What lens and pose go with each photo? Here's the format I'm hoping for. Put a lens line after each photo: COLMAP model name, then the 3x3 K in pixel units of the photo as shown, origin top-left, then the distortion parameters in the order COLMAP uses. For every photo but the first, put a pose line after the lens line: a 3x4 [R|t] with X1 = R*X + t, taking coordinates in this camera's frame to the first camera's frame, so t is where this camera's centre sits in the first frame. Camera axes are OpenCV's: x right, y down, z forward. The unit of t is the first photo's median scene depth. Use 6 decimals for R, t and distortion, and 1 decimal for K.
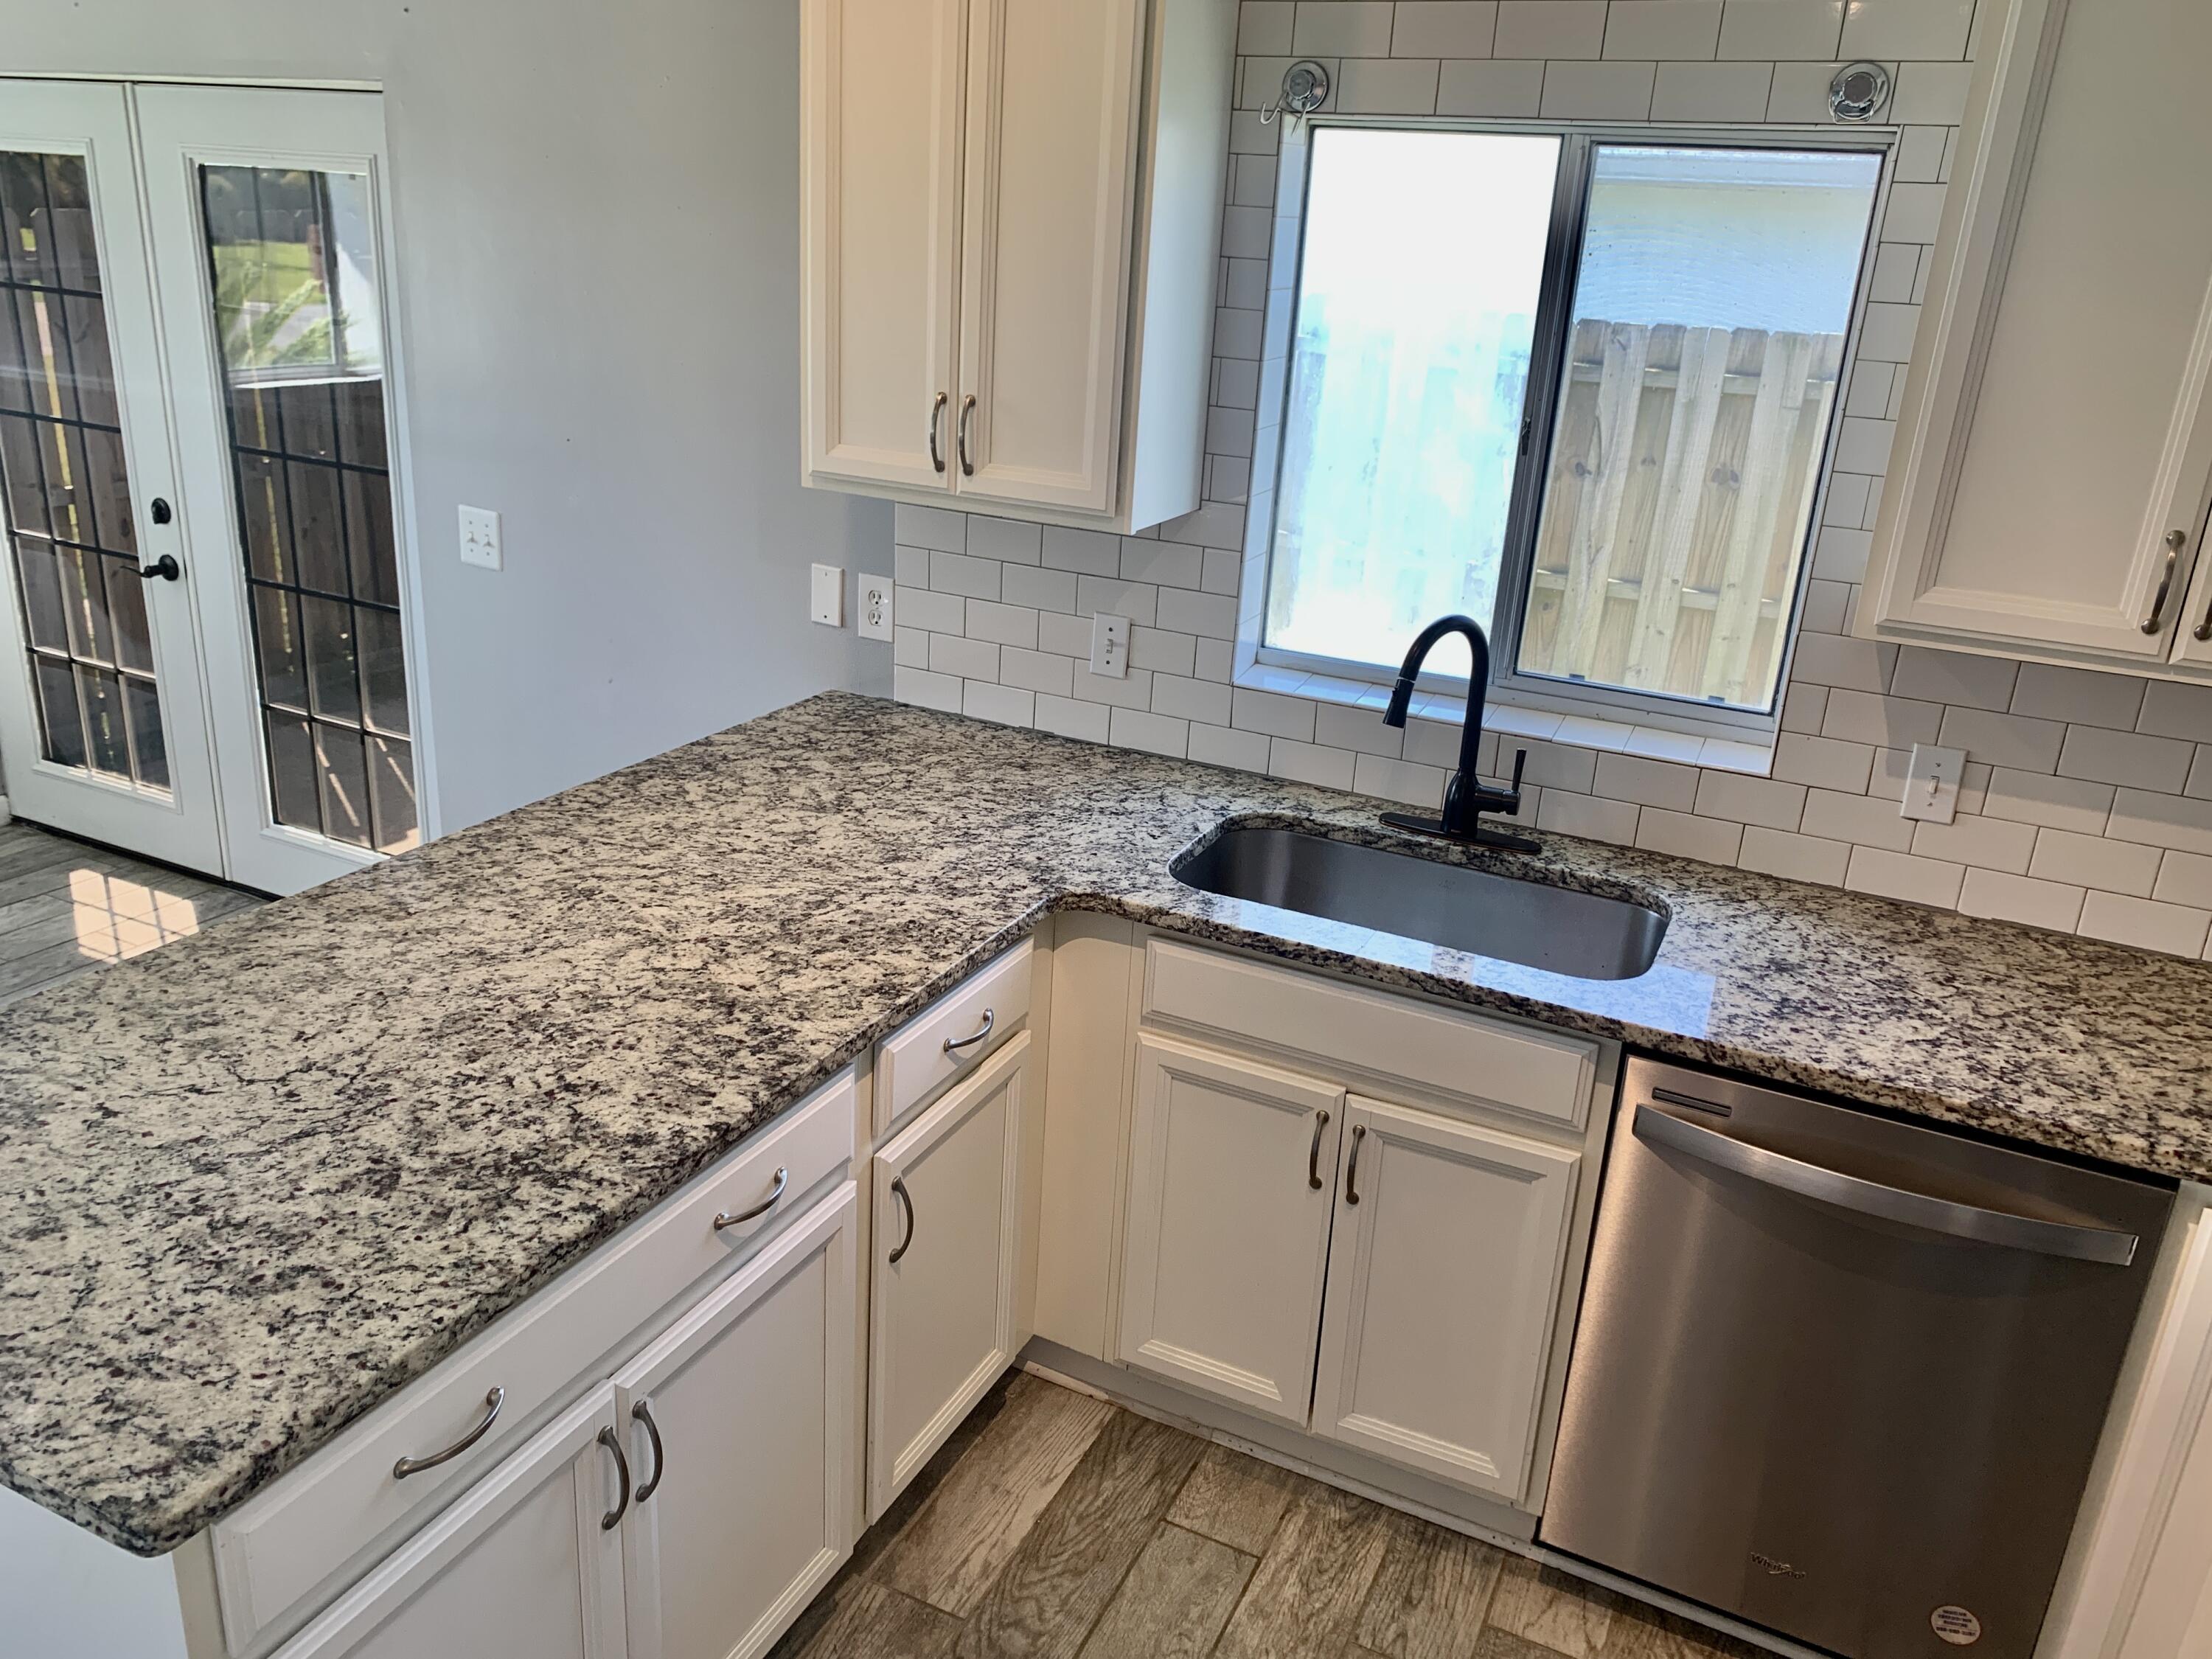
lens RADIAL K [[1682.9, 0, 1109.9], [0, 1682.9, 830.9], [0, 0, 1]] dist [-0.014279, -0.004492]
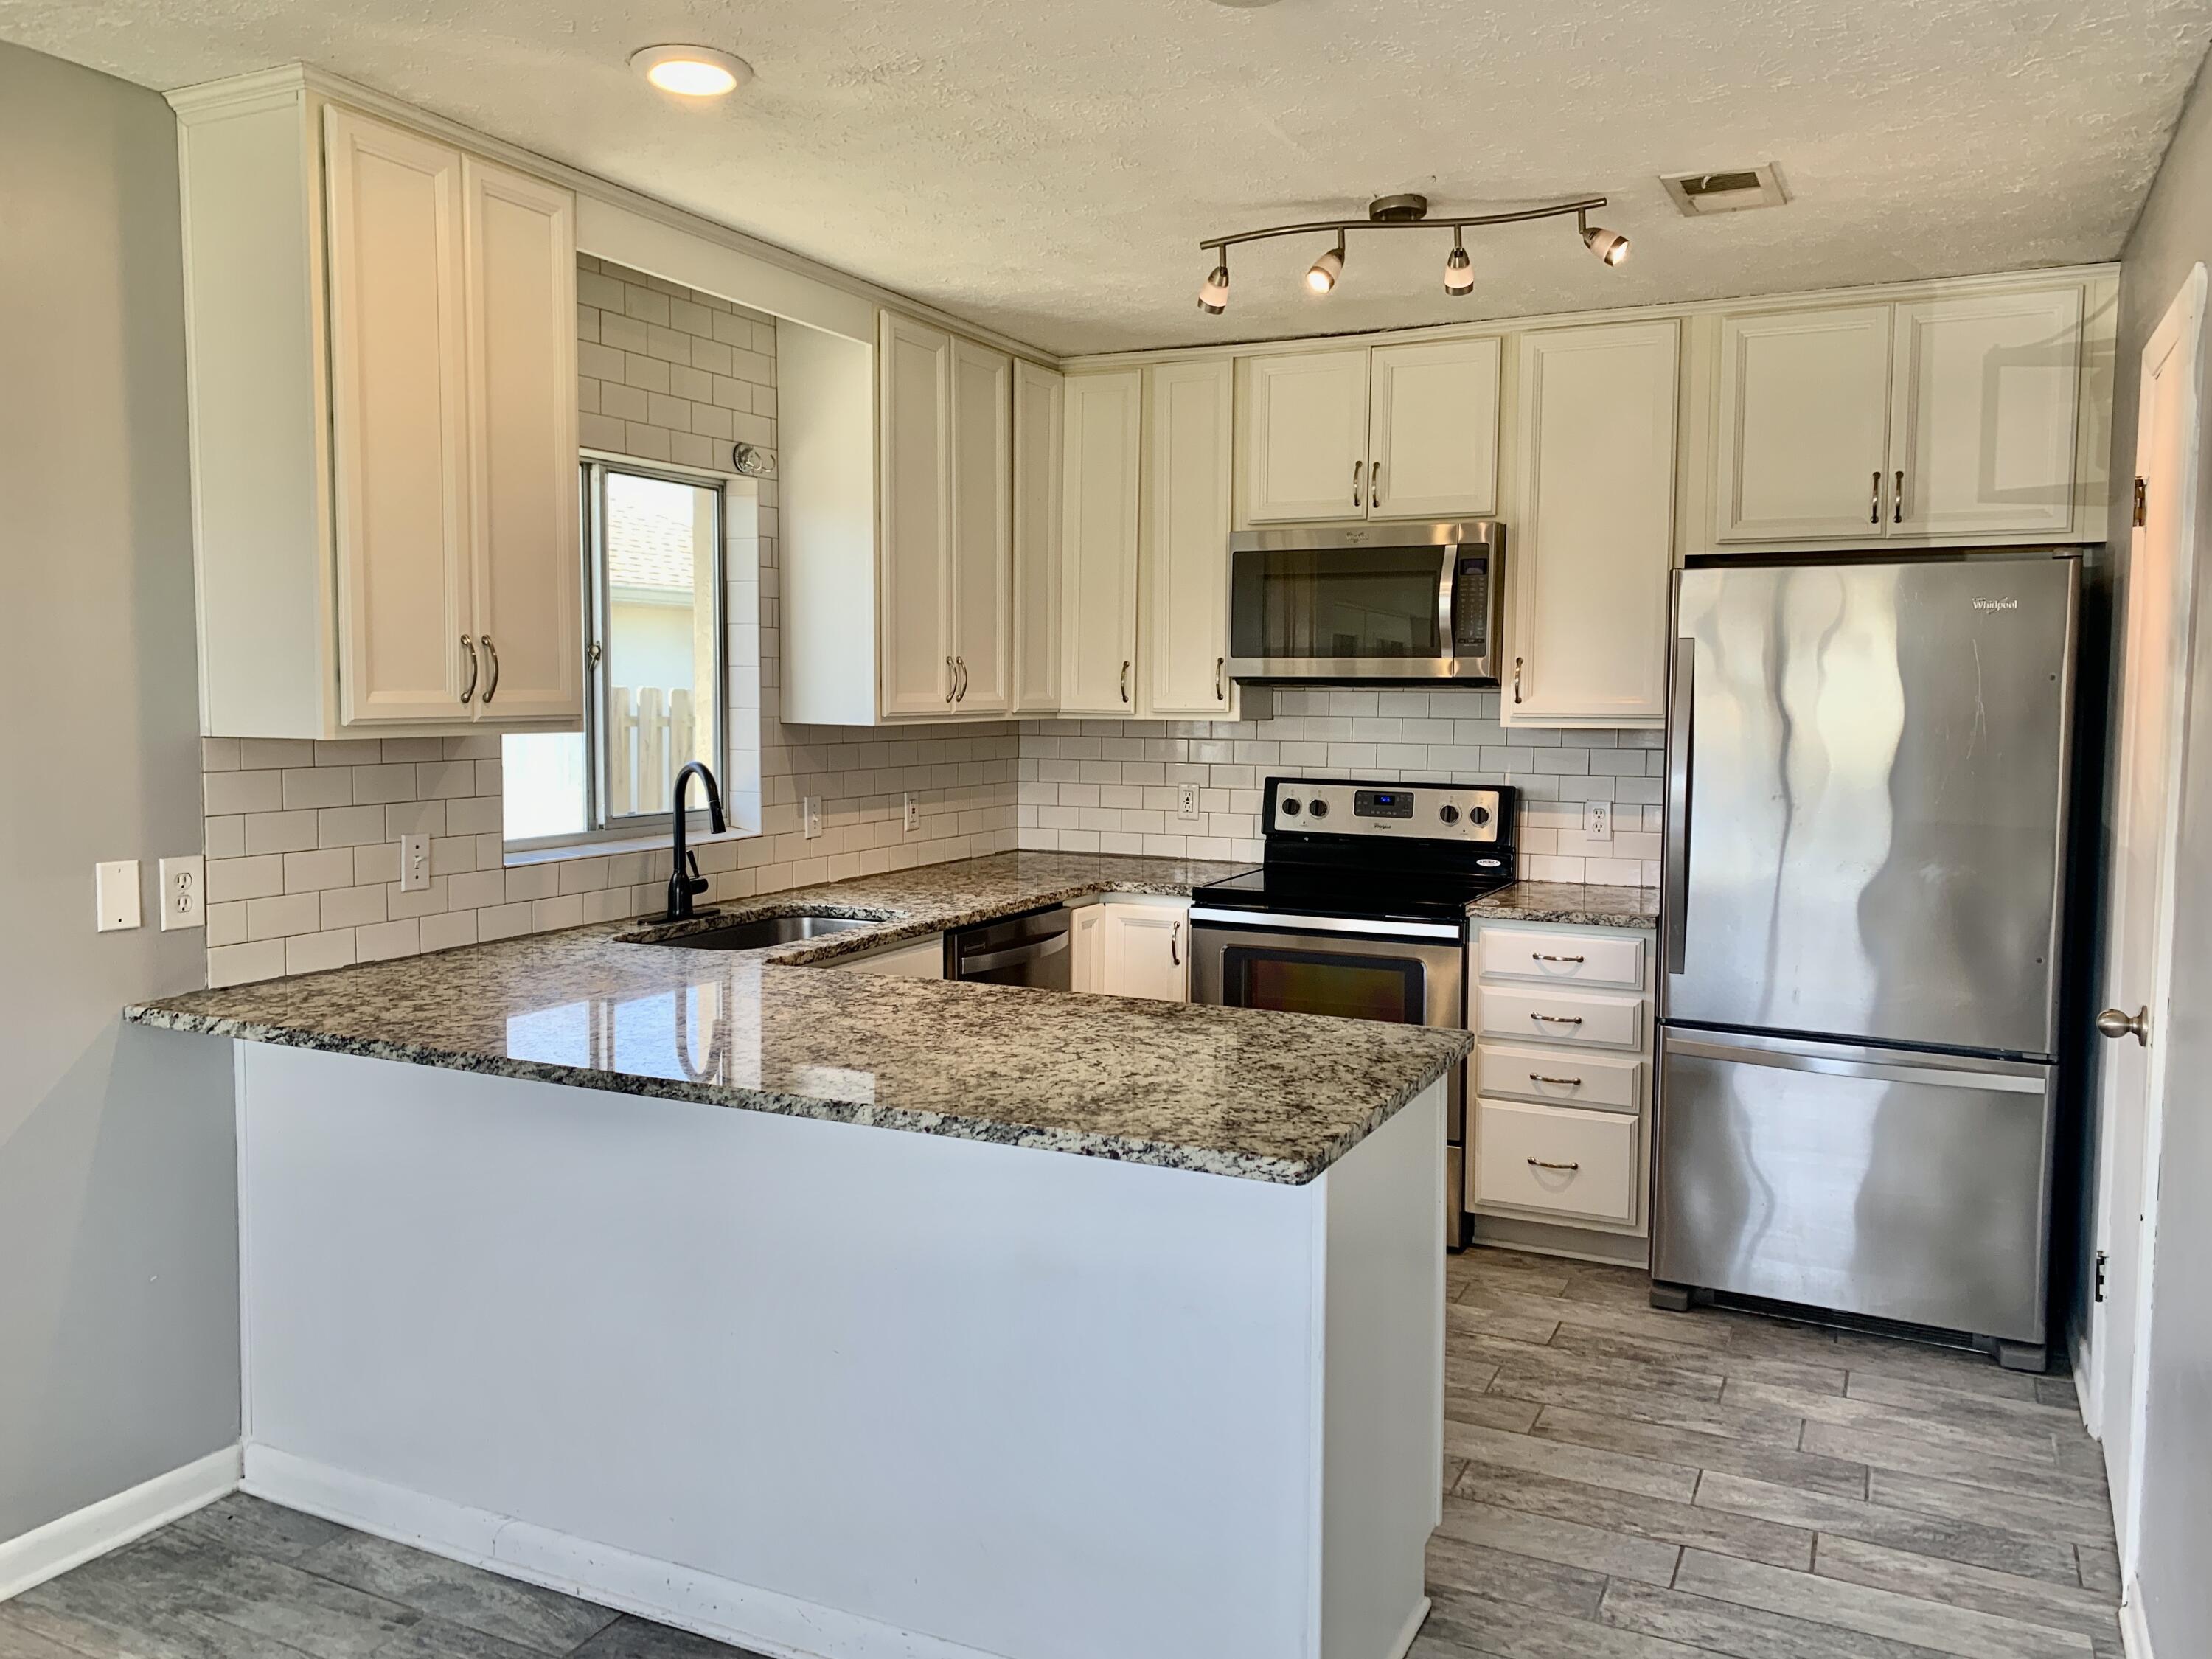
lens RADIAL K [[1682.9, 0, 1168.3], [0, 1682.9, 796.5], [0, 0, 1]] dist [-0.014279, -0.004492]
pose [[-0.002660, -0.131698, 0.991286, -1.022741], [0.330709, 0.935397, 0.125160, -0.116599], [-0.943729, 0.328160, 0.041066, 0.435426]]
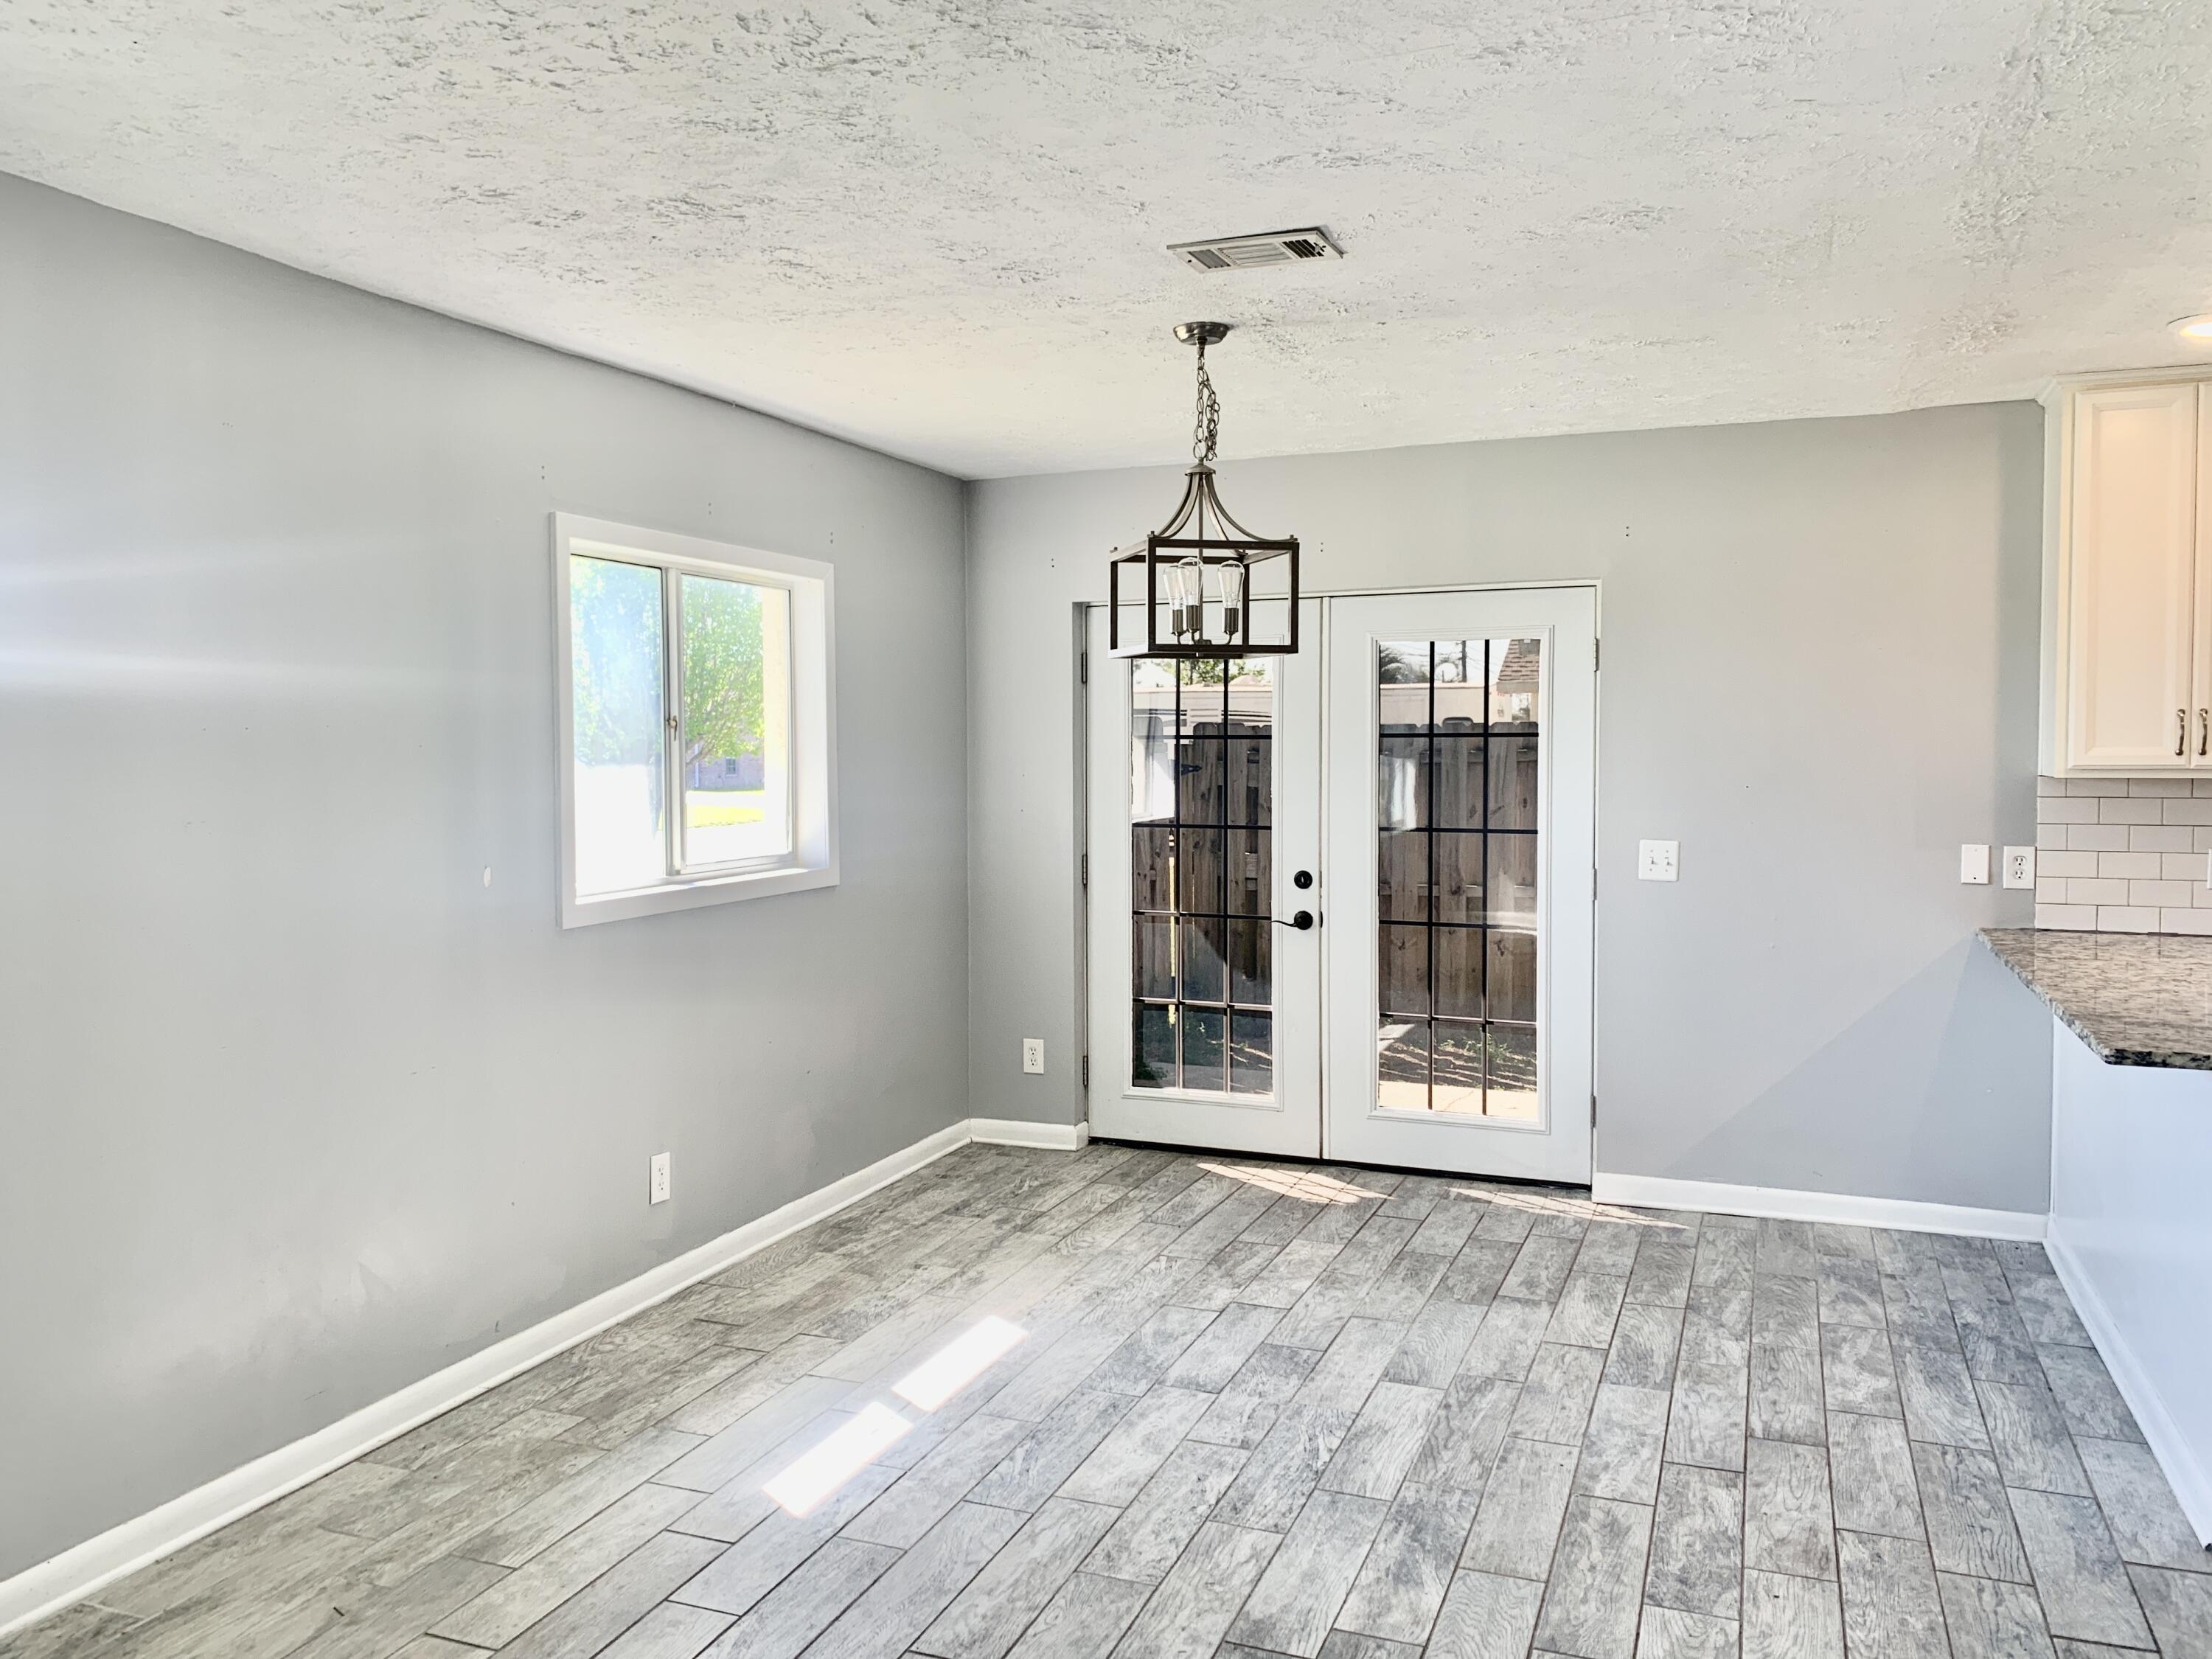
lens RADIAL K [[1682.9, 0, 1106.1], [0, 1682.9, 830.5], [0, 0, 1]] dist [-0.014279, -0.004492]
pose [[0.996028, -0.071228, 0.053423, -1.042034], [0.083532, 0.955246, -0.283775, 0.198831], [-0.030819, 0.287111, 0.957402, -0.450126]]
